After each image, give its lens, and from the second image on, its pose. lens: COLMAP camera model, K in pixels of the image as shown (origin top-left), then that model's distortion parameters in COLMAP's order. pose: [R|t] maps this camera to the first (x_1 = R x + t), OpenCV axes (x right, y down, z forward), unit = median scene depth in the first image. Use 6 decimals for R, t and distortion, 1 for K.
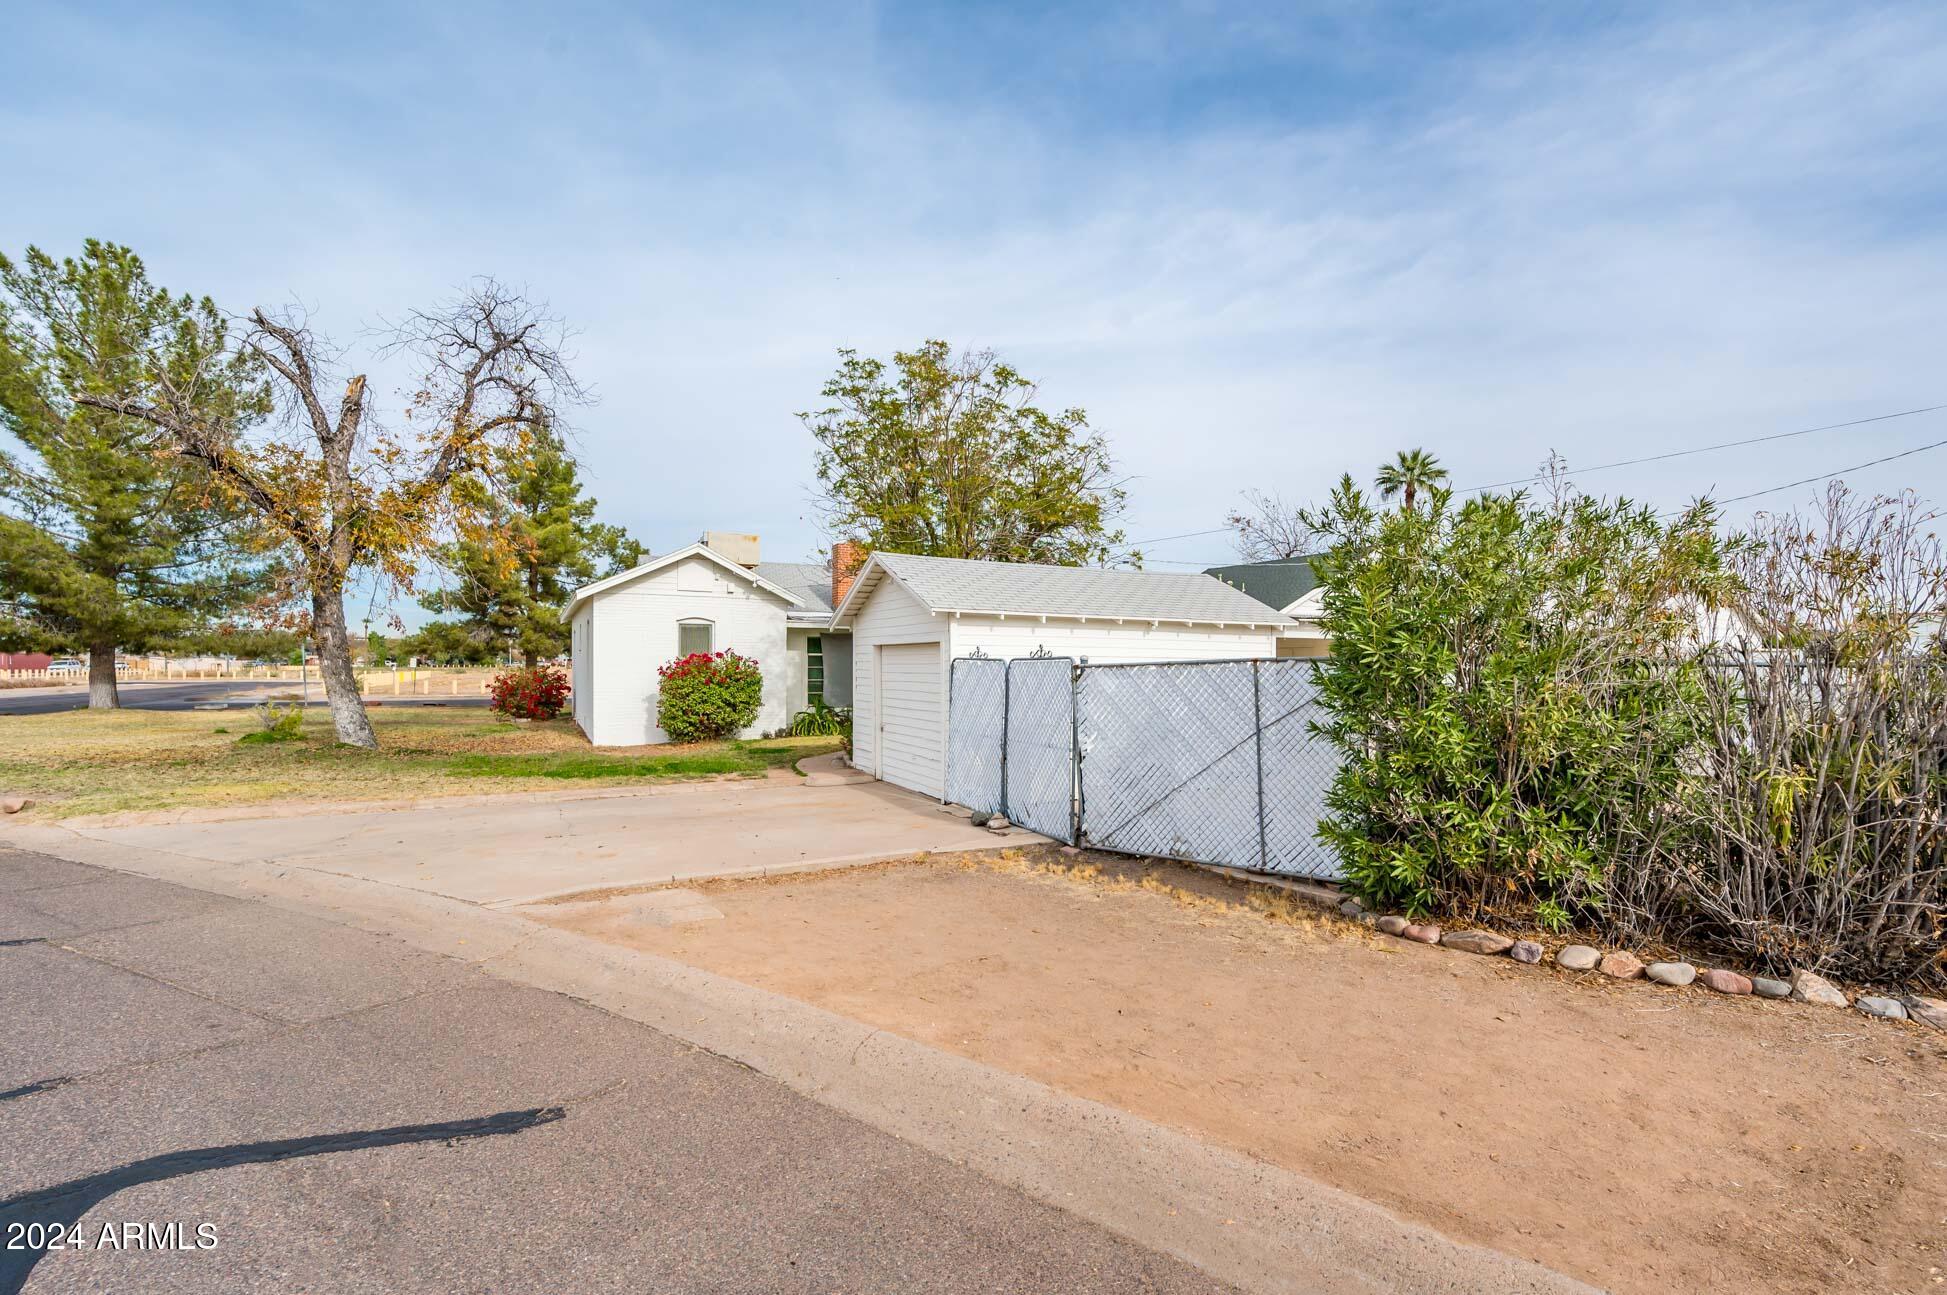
lens RADIAL K [[889.0, 0, 1008.1], [0, 889.0, 649.1], [0, 0, 1]] dist [-0.000592, 0.003187]
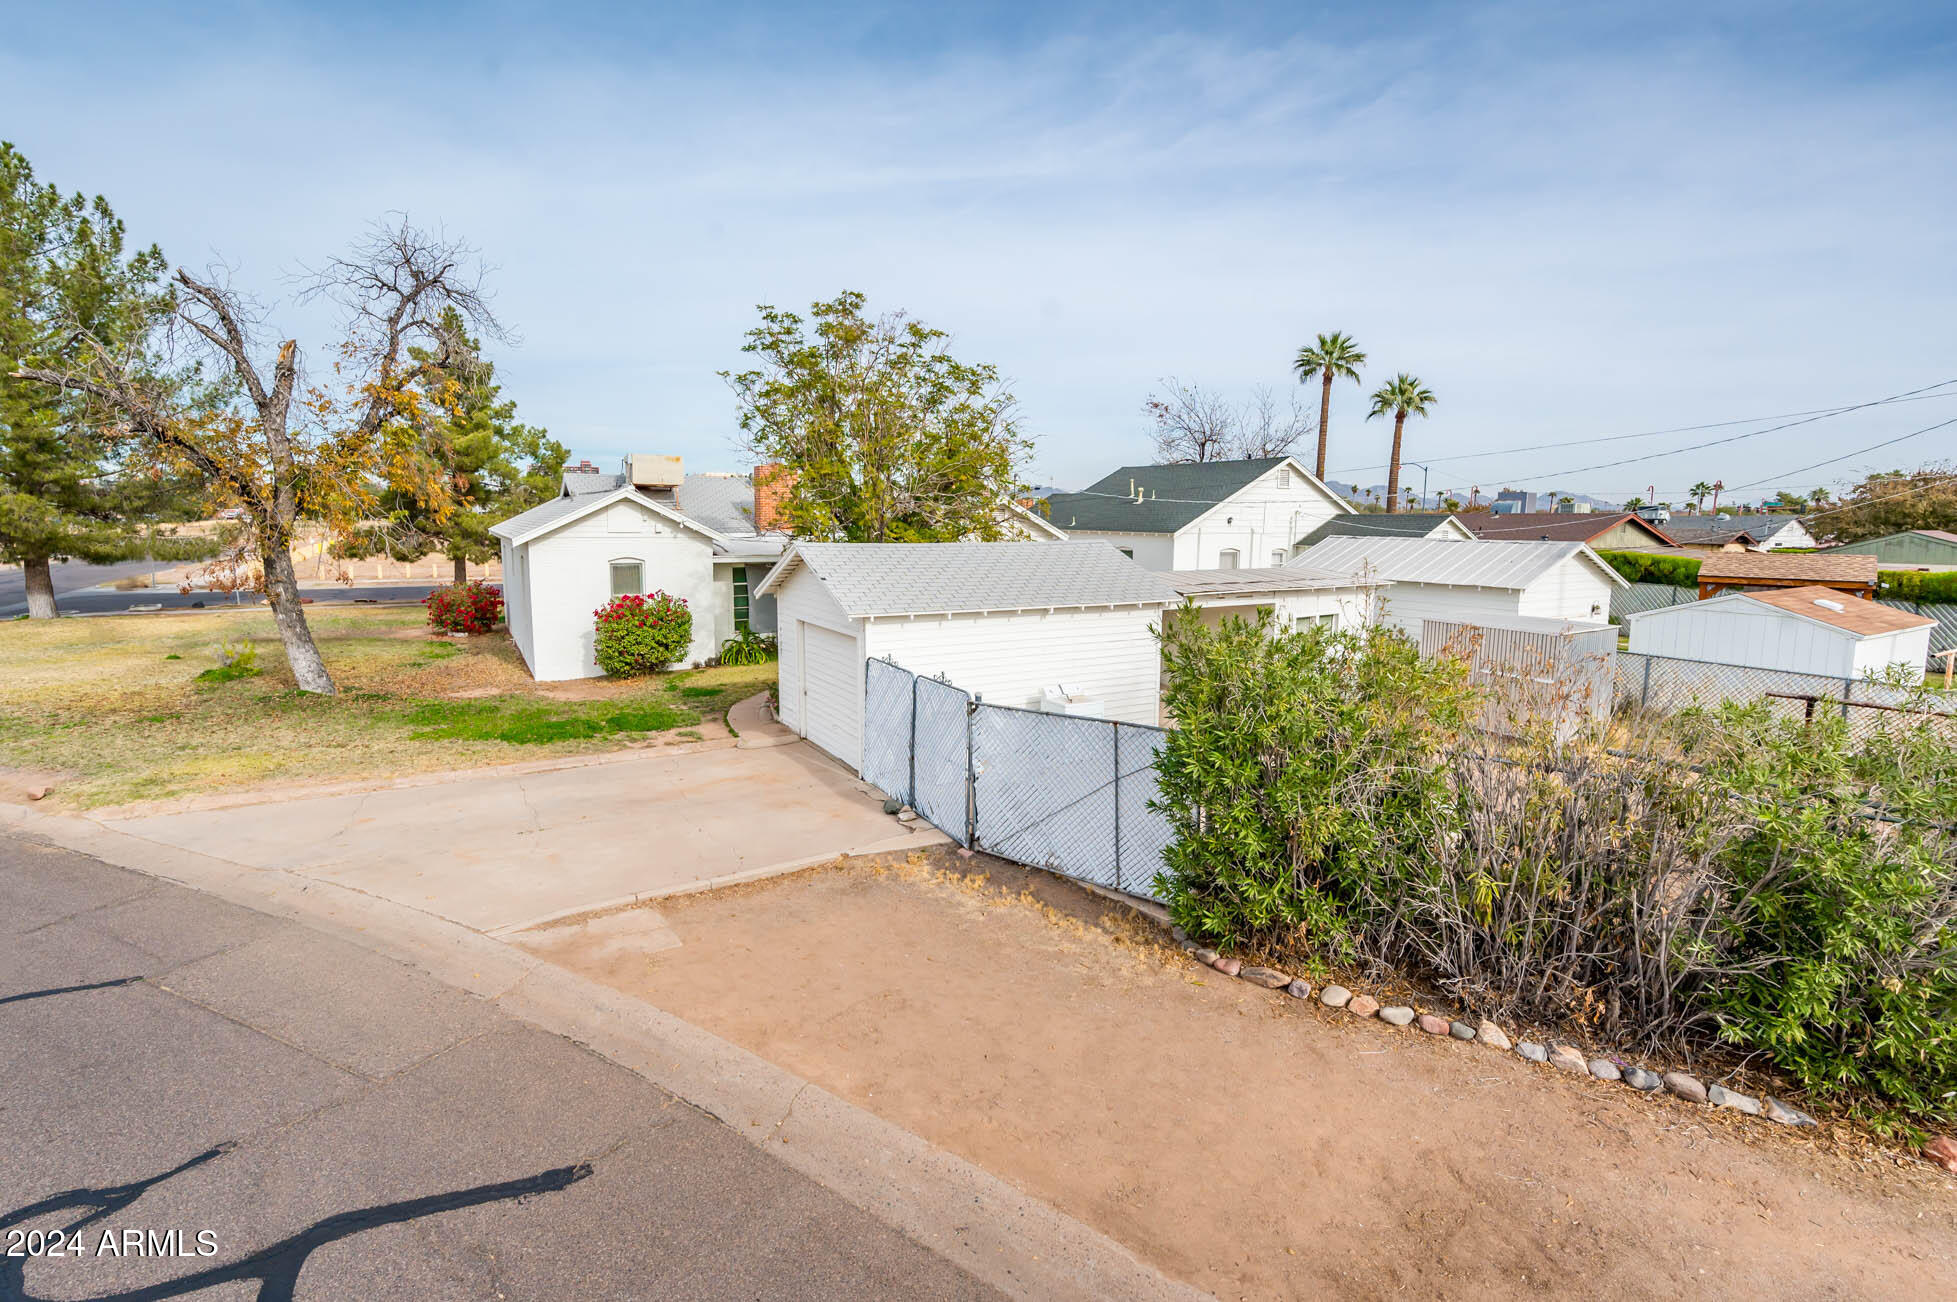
lens RADIAL K [[893.5, 0, 953.1], [0, 893.5, 605.7], [0, 0, 1]] dist [-0.000592, 0.003187]
pose [[0.999697, 0.001536, 0.024564, 0.012446], [-0.004541, 0.992426, 0.122759, -0.134724], [-0.024189, -0.122833, 0.992133, -0.082117]]
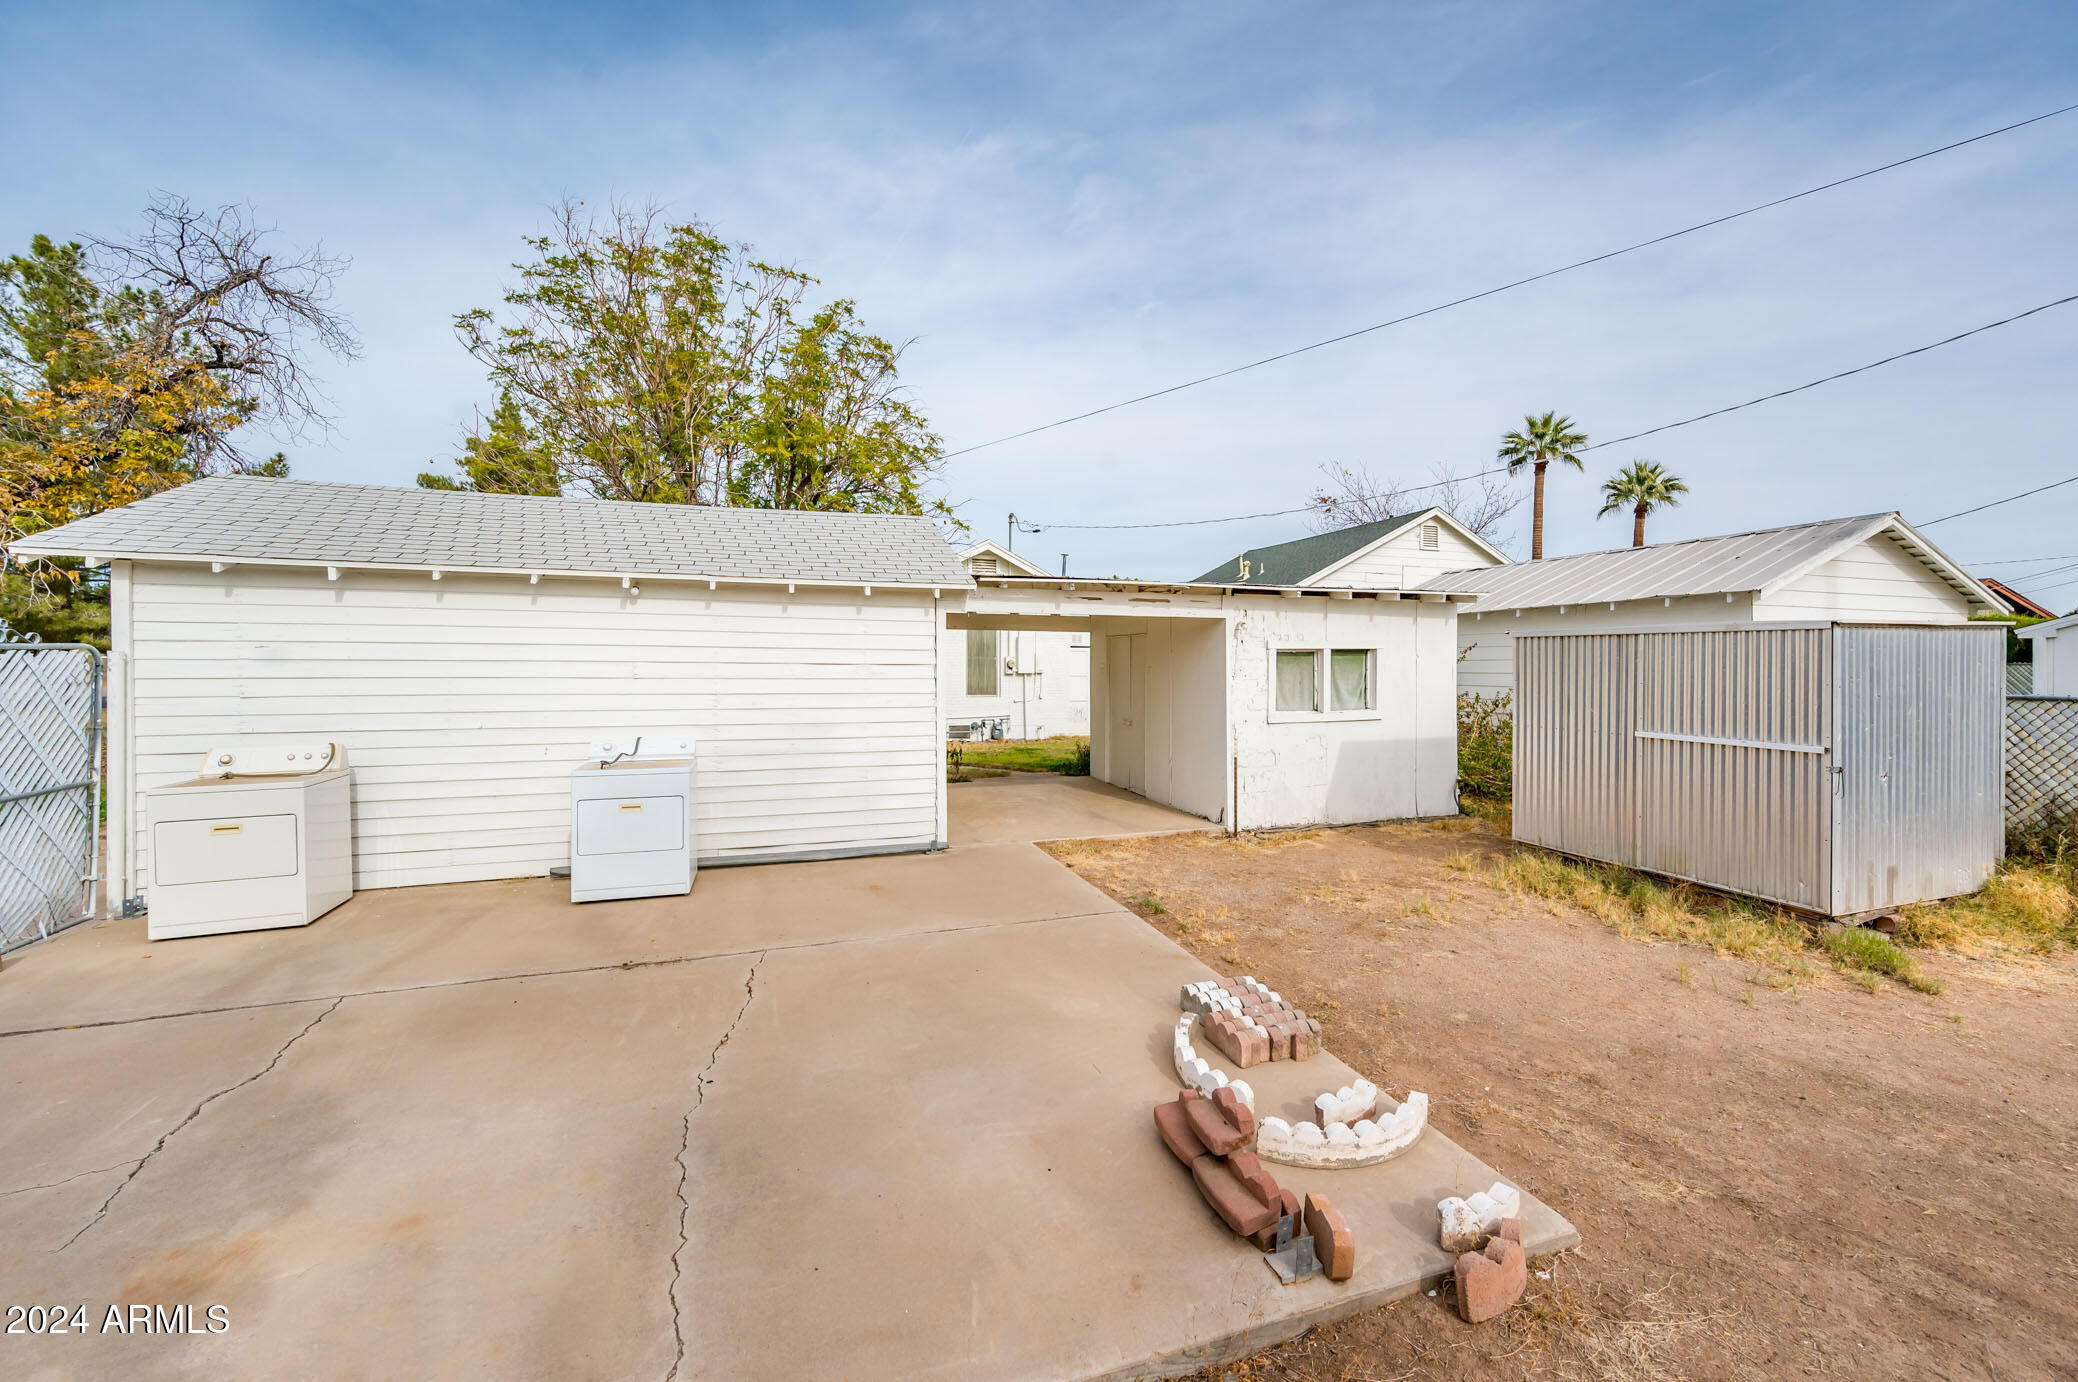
lens RADIAL K [[843.0, 0, 1056.6], [0, 843.0, 657.2], [0, 0, 1]] dist [0.002080, 0.001370]
pose [[0.987724, -0.002695, -0.156183, 0.394870], [0.003819, 0.999969, 0.006895, 0.009122], [0.156160, -0.007407, 0.987704, 0.414512]]
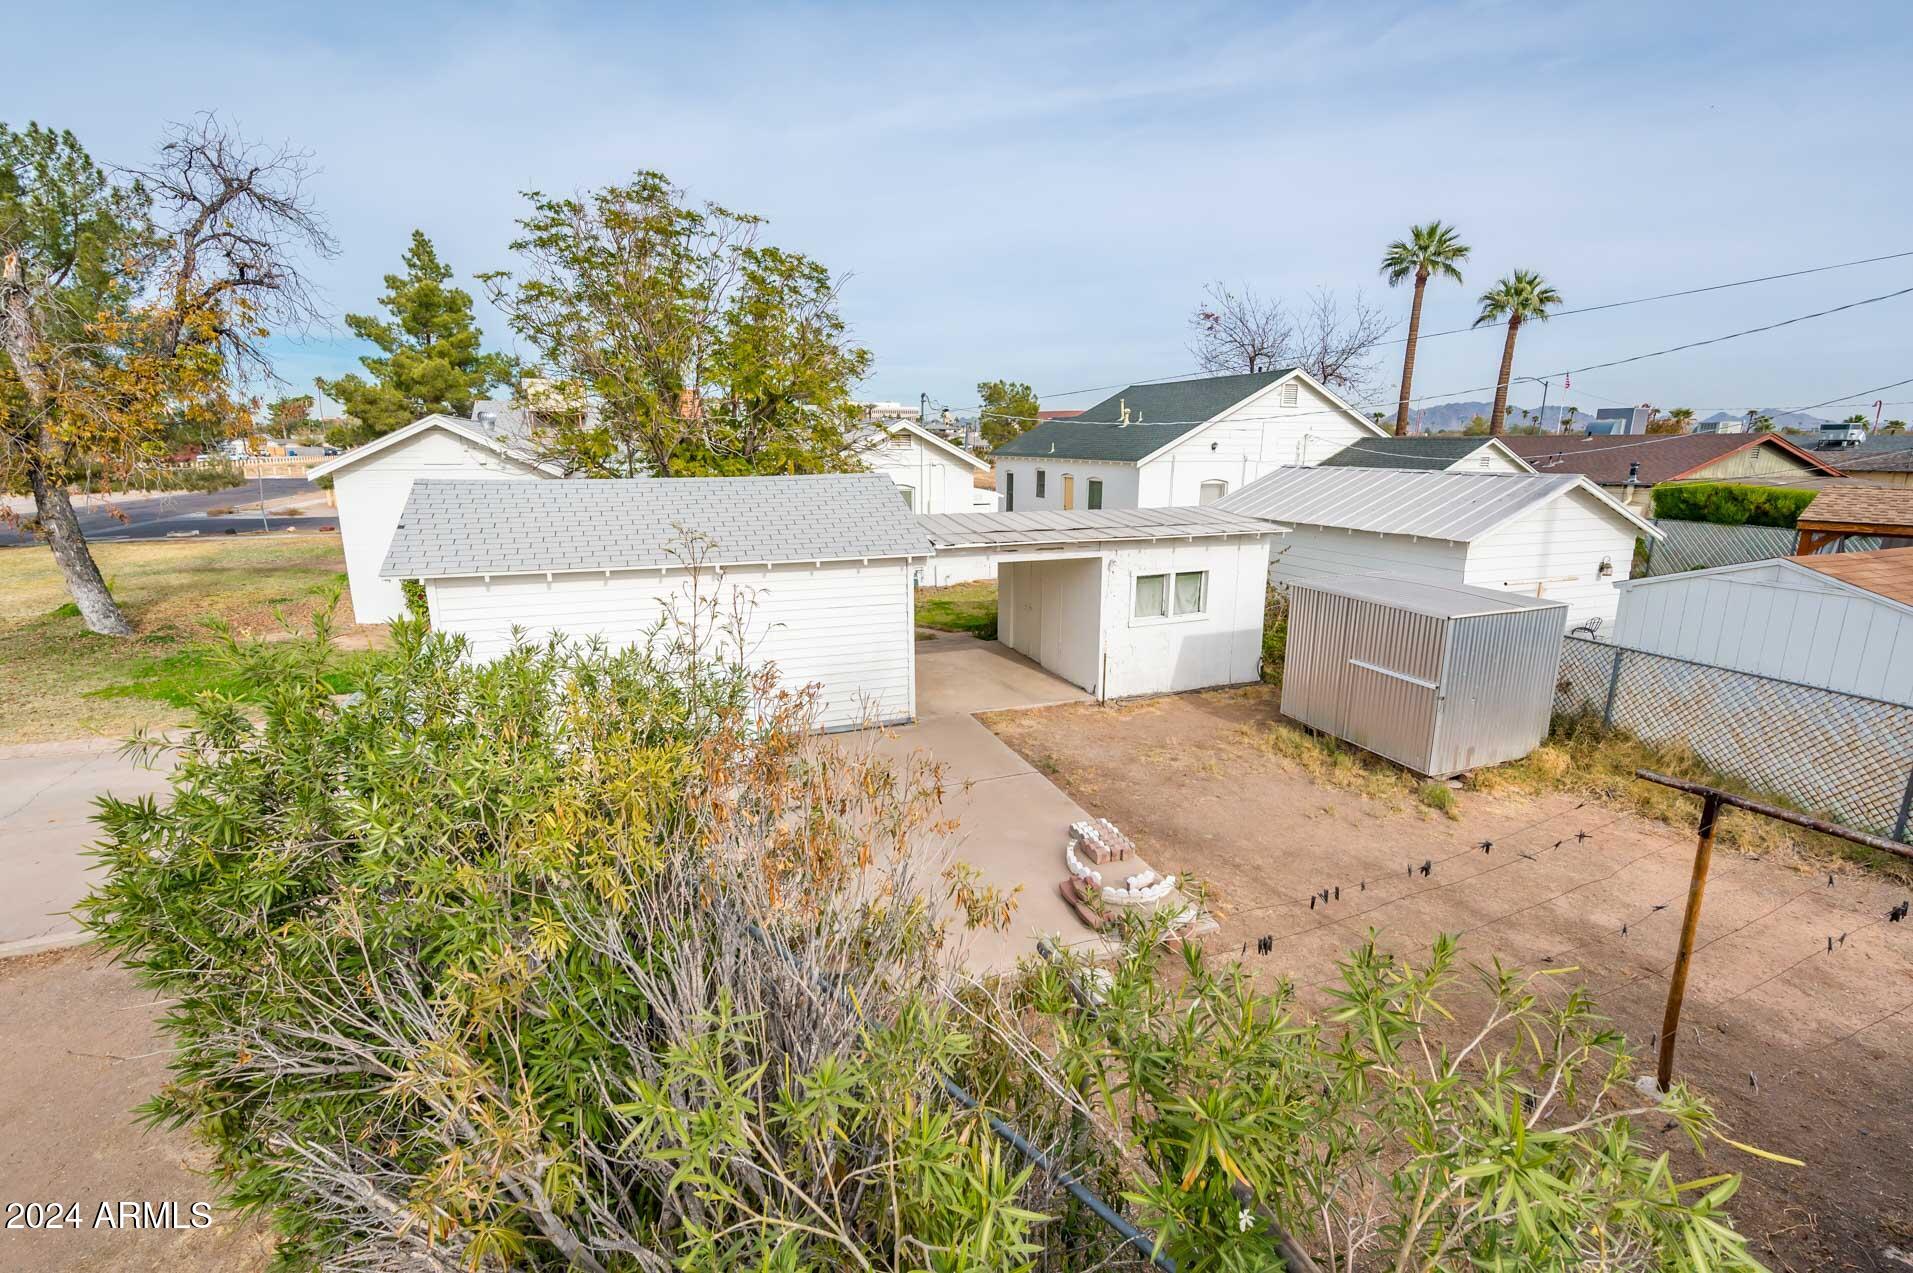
lens RADIAL K [[850.5, 0, 943.5], [0, 850.5, 610.6], [0, 0, 1]] dist [0.001211, 0.002148]
pose [[0.989440, 0.025309, -0.142714, 0.386653], [0.006086, 0.976514, 0.215367, -0.128327], [0.144813, -0.213961, 0.966049, 0.188146]]
